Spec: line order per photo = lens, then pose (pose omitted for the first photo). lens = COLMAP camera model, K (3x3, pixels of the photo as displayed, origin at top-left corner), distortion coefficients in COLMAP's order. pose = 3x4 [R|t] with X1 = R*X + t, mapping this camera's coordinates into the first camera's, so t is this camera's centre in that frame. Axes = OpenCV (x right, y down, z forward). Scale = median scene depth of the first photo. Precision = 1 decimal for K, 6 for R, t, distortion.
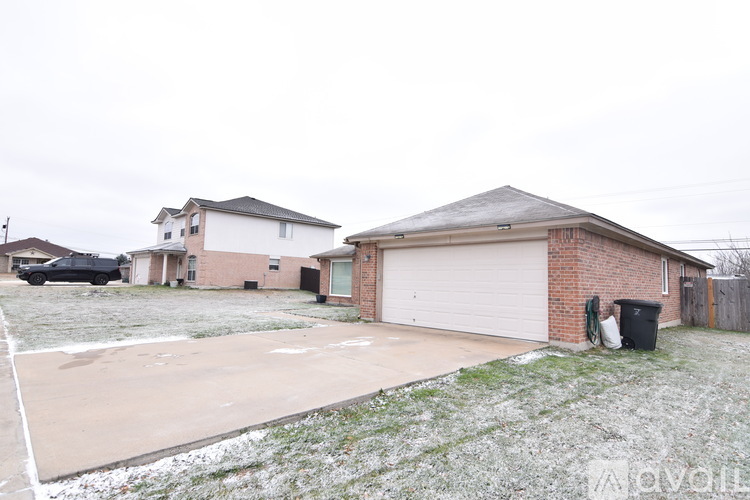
lens RADIAL K [[399.1, 0, 375.0], [0, 399.1, 250.0], [0, 0, 1]] dist [-0.000147, -0.000012]
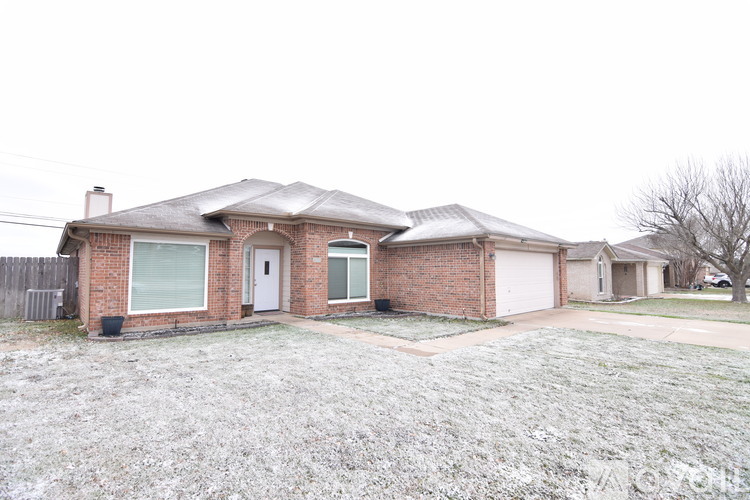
lens RADIAL K [[364.0, 0, 375.0], [0, 364.0, 250.0], [0, 0, 1]] dist [0.000328, -0.000021]
pose [[0.059960, 0.041216, 0.997350, -0.534573], [-0.080450, 0.996096, -0.036327, 0.035129], [-0.994954, -0.078059, 0.063041, 0.731927]]
